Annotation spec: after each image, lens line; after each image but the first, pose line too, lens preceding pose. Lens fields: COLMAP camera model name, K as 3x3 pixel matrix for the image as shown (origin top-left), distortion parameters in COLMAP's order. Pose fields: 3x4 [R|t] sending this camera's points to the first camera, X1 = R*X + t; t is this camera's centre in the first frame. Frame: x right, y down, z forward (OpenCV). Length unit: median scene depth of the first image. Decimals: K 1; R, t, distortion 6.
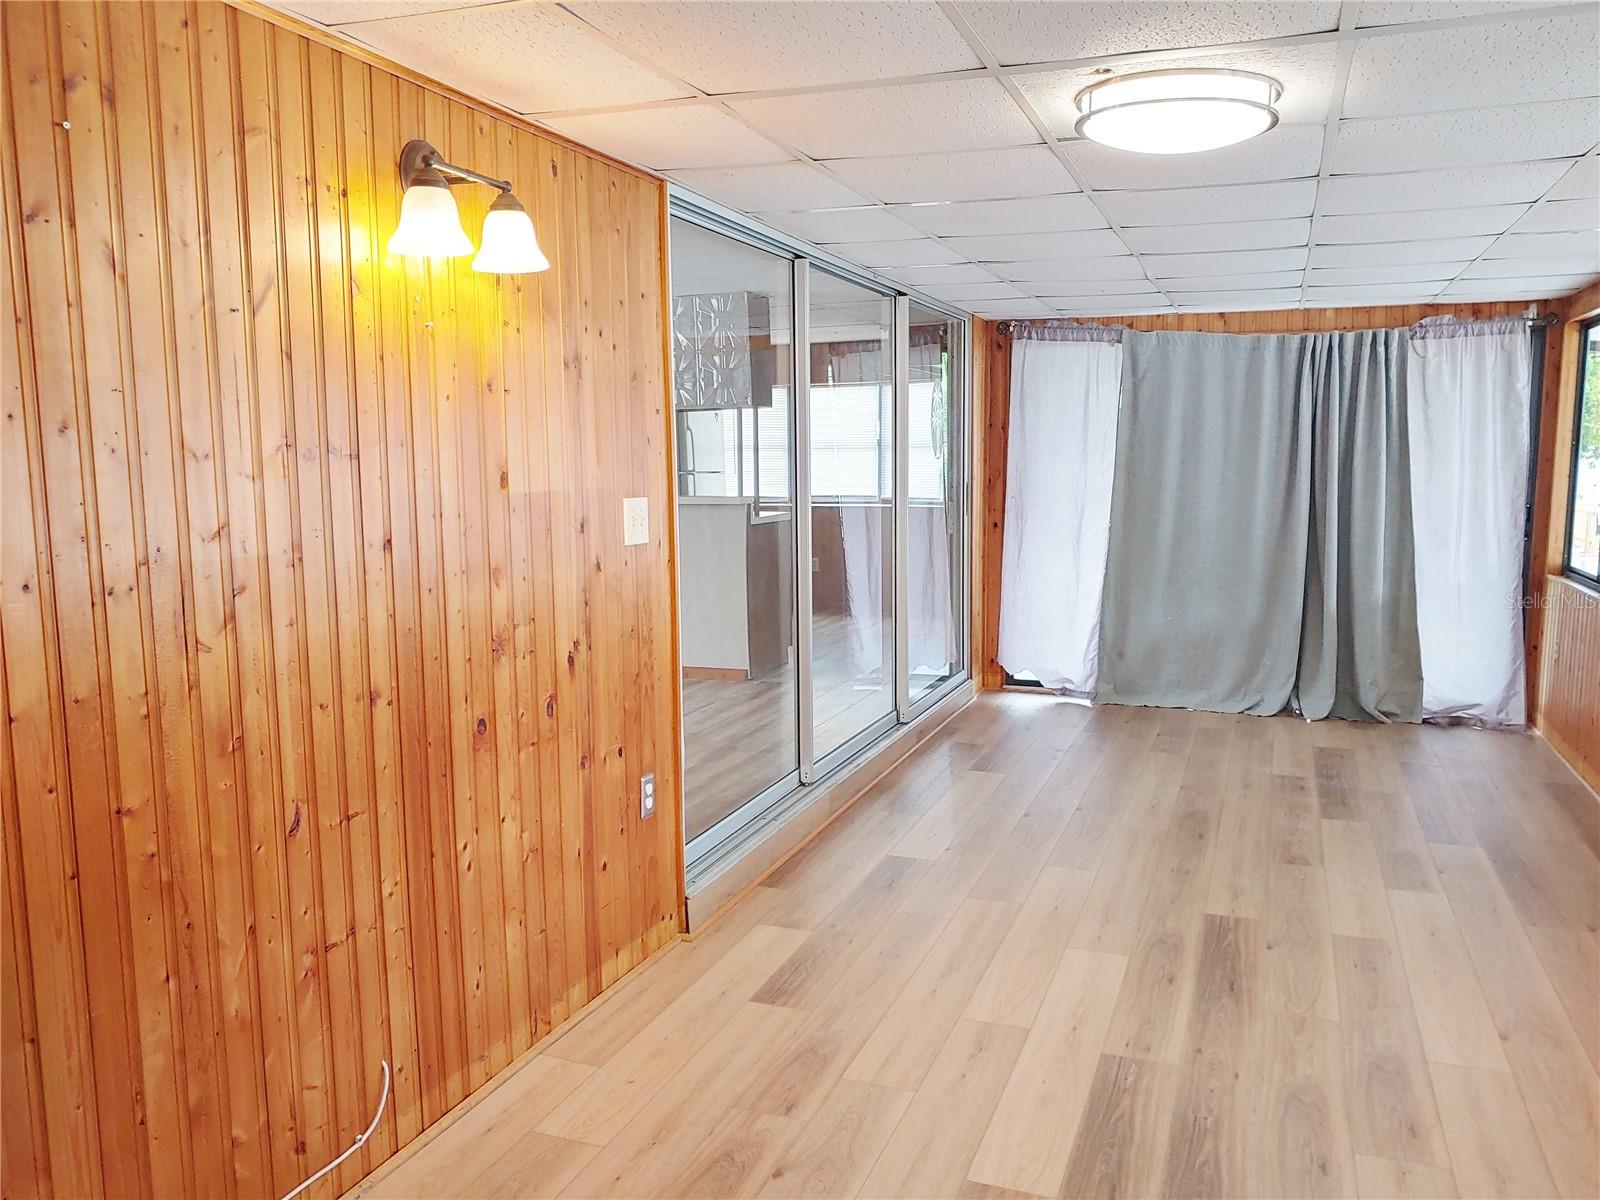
lens RADIAL K [[1231.3, 0, 800.6], [0, 1231.3, 596.2], [0, 0, 1]] dist [0.009341, -0.027334]
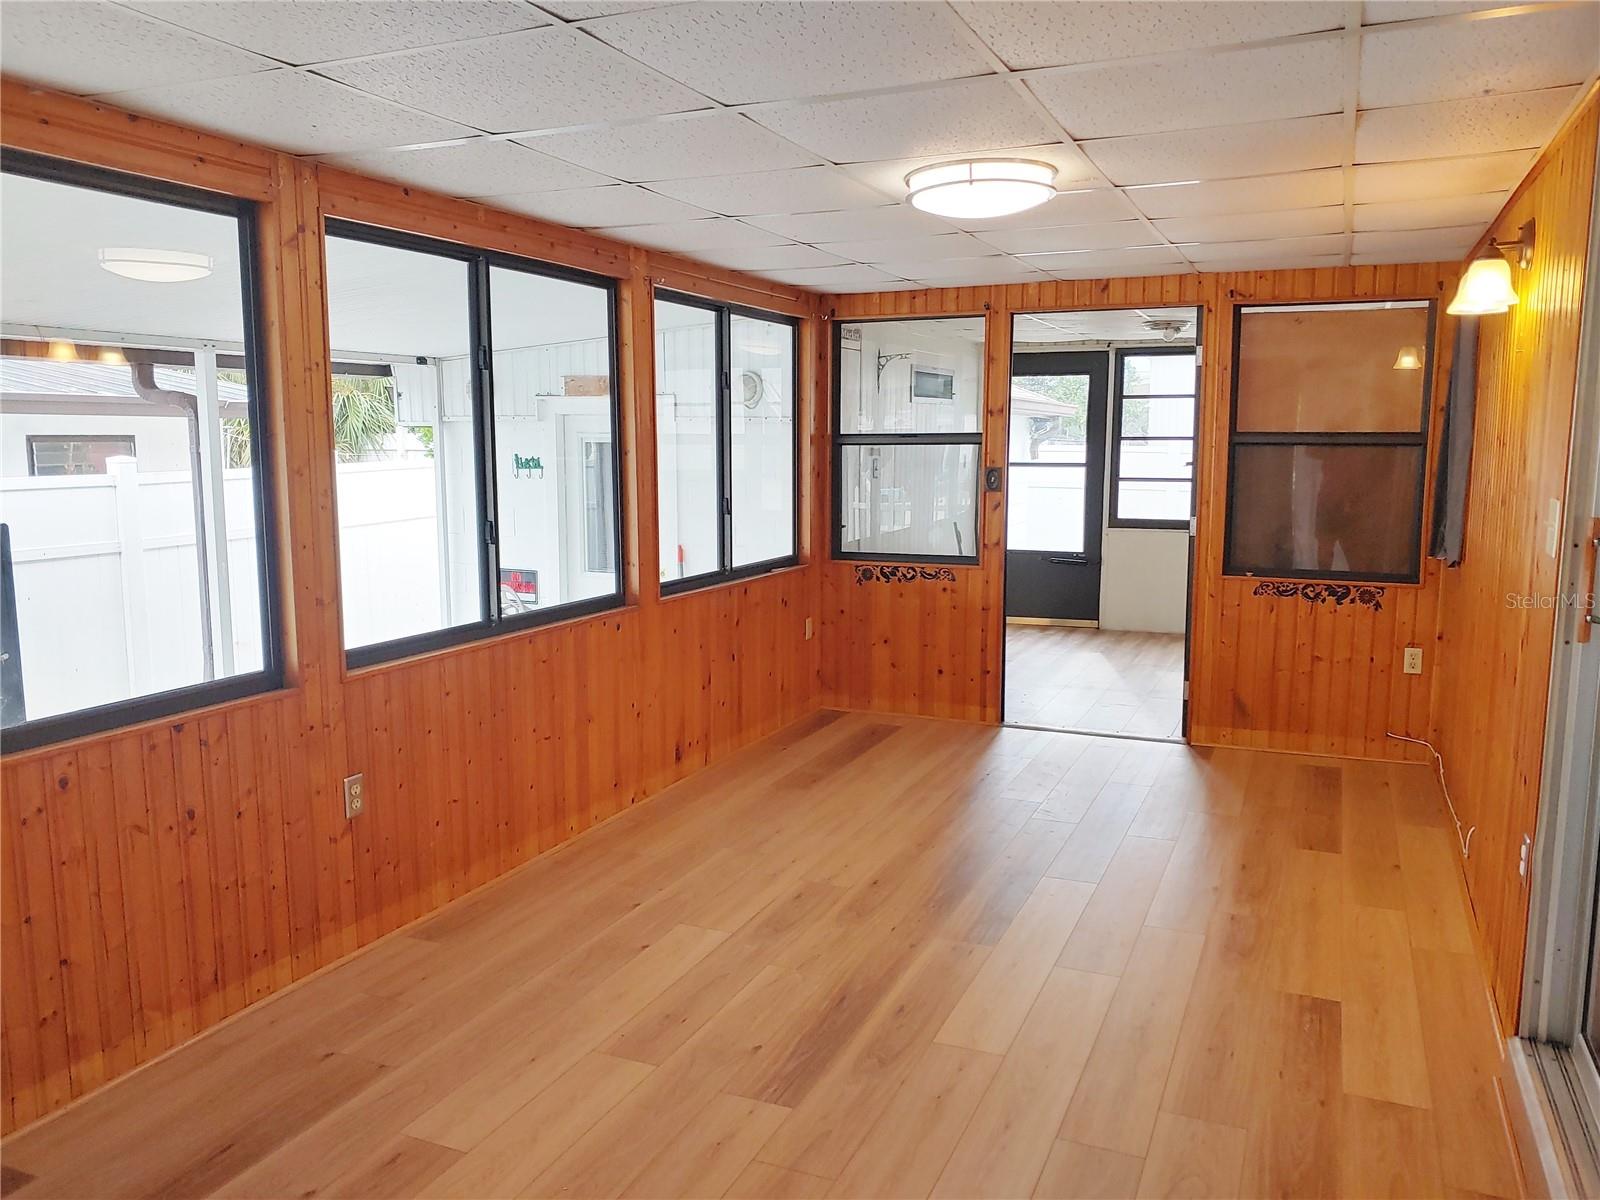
lens RADIAL K [[1231.3, 0, 778.6], [0, 1231.3, 597.1], [0, 0, 1]] dist [0.009341, -0.027334]
pose [[-0.998594, -0.004618, 0.052804, 0.363380], [0.008550, 0.969118, 0.246449, -0.235990], [-0.052312, 0.246554, -0.967716, 1.932789]]
